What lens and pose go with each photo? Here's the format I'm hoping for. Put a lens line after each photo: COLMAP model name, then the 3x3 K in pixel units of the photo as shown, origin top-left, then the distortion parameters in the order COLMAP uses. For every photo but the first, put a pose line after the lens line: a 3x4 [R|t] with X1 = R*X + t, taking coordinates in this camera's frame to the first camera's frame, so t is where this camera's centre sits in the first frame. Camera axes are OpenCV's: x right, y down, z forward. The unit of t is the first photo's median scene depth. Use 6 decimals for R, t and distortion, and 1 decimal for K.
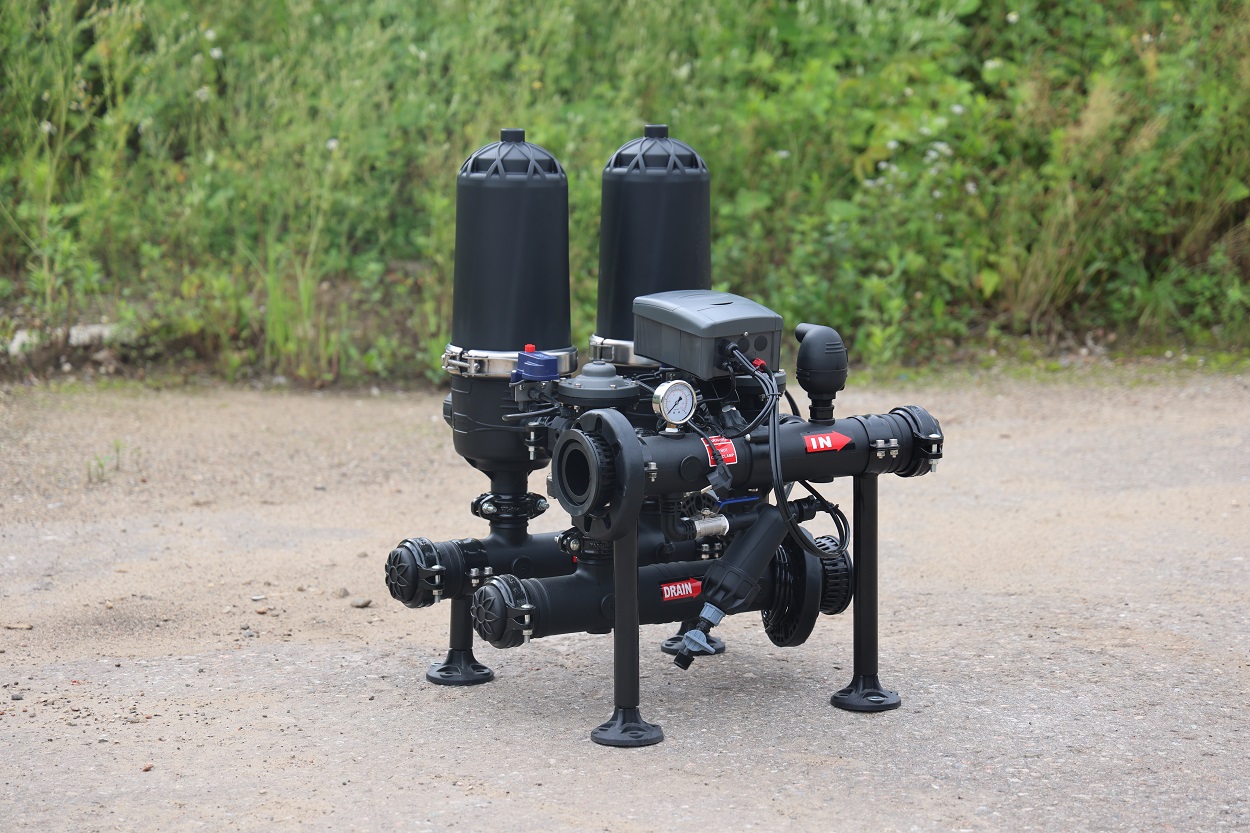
lens RADIAL K [[3532.3, 0, 625.0], [0, 3532.3, 416.5], [0, 0, 1]] dist [0.744822, 0.552942]
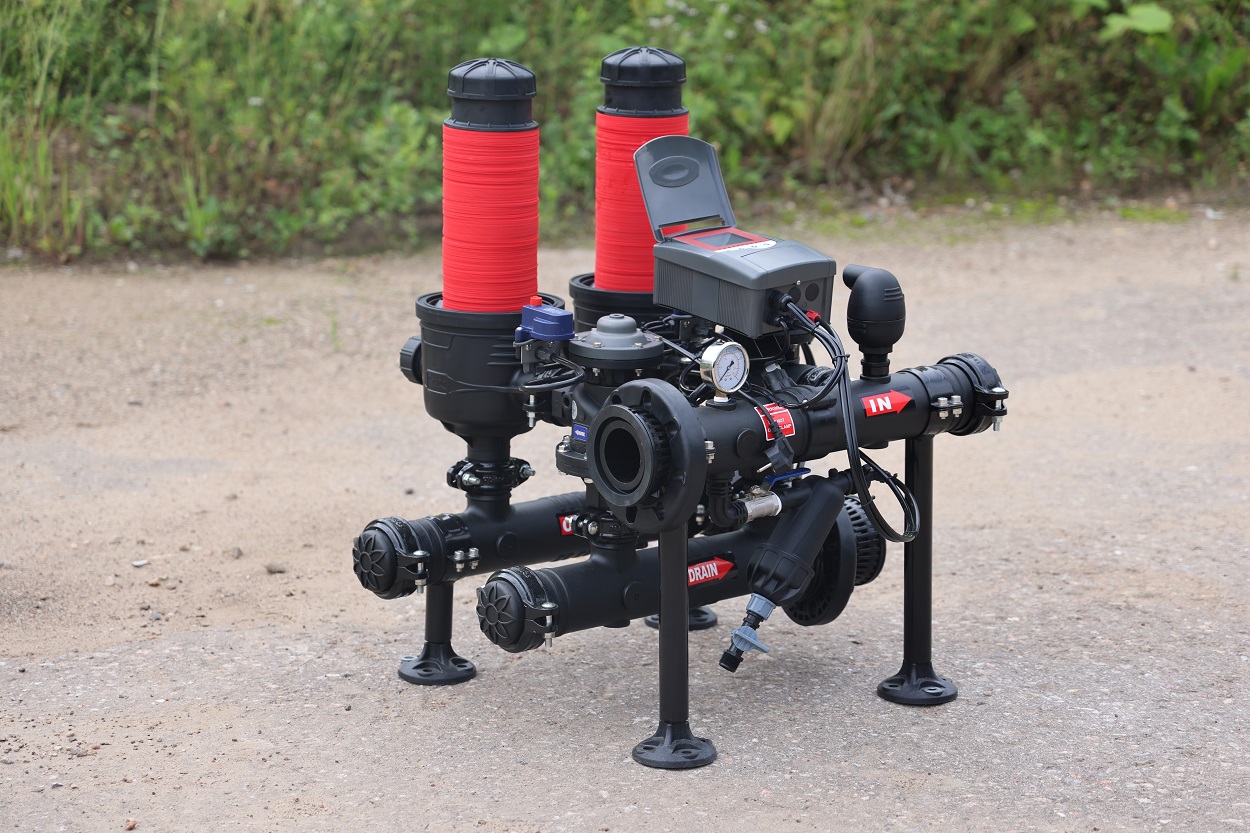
lens RADIAL K [[3532.3, 0, 625.0], [0, 3532.3, 416.5], [0, 0, 1]] dist [0.744822, 0.552942]
pose [[0.989771, -0.028228, 0.139847, -0.120626], [0.018539, 0.997367, 0.070108, -0.048767], [-0.141458, -0.066798, 0.987688, 0.144635]]
